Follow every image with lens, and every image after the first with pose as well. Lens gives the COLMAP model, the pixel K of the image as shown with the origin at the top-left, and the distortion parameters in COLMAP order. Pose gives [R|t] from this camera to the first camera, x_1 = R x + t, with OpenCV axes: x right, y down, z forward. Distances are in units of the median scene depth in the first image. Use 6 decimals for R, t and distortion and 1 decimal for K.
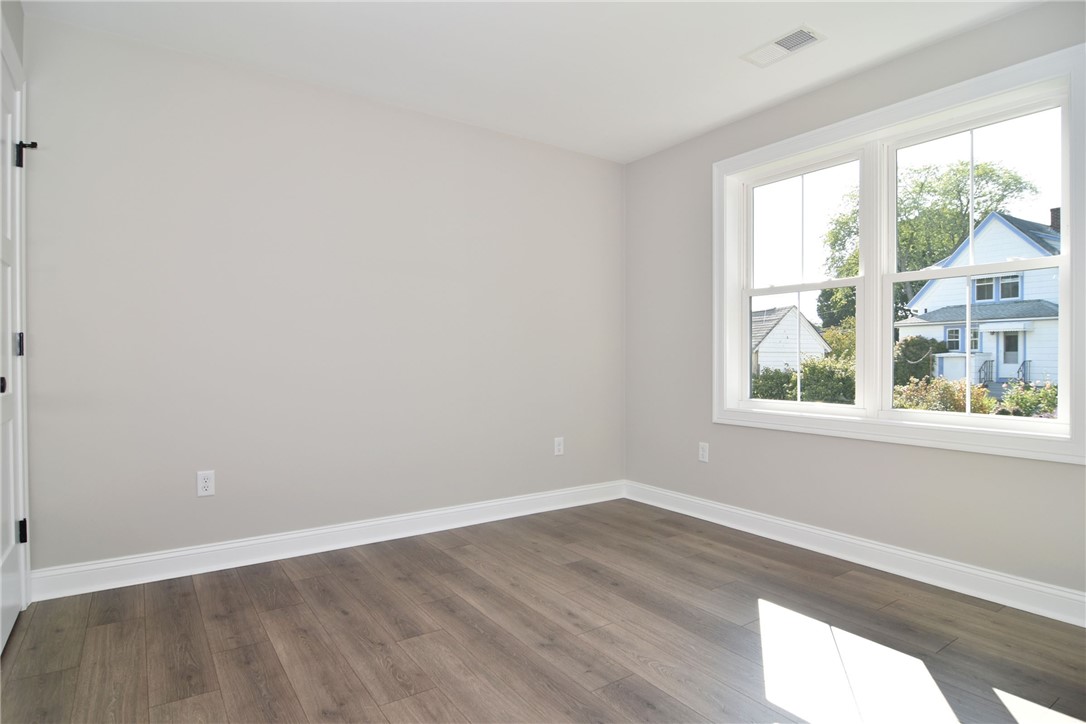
lens RADIAL K [[618.1, 0, 570.5], [0, 618.1, 356.8], [0, 0, 1]] dist [-0.000651, -0.013656]
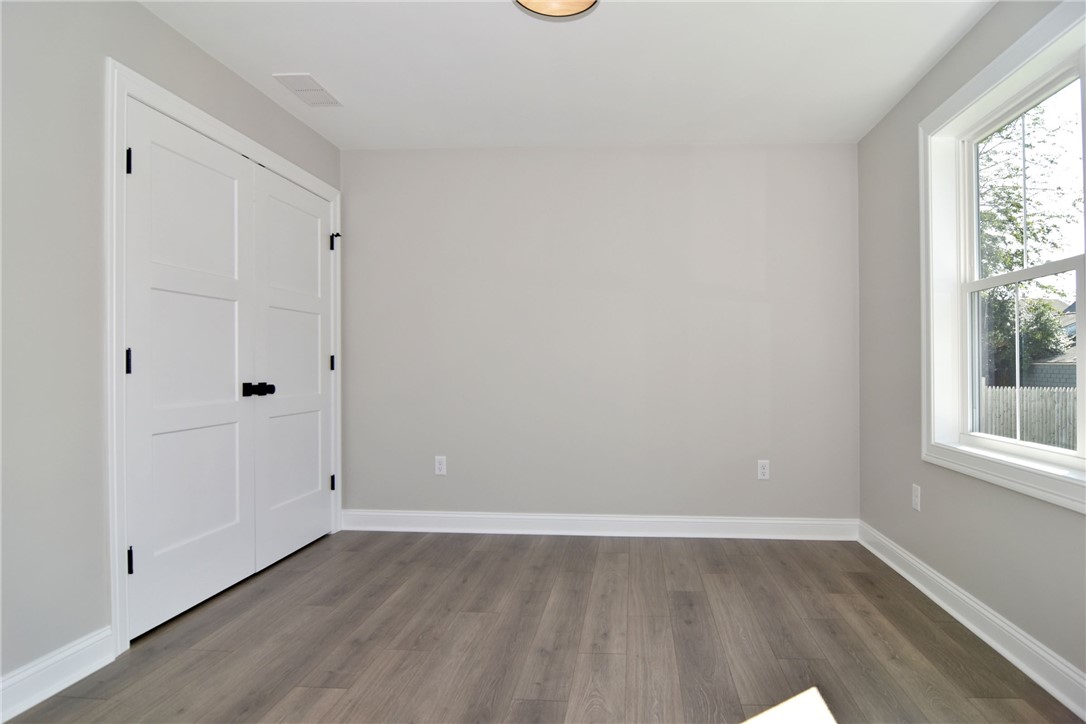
lens RADIAL K [[618.1, 0, 570.5], [0, 618.1, 356.8], [0, 0, 1]] dist [-0.000651, -0.013656]
pose [[0.755942, -0.006725, -0.654604, 0.529253], [-0.000582, 0.999940, -0.010945, -0.017073], [0.654638, 0.008655, 0.755893, 0.178838]]
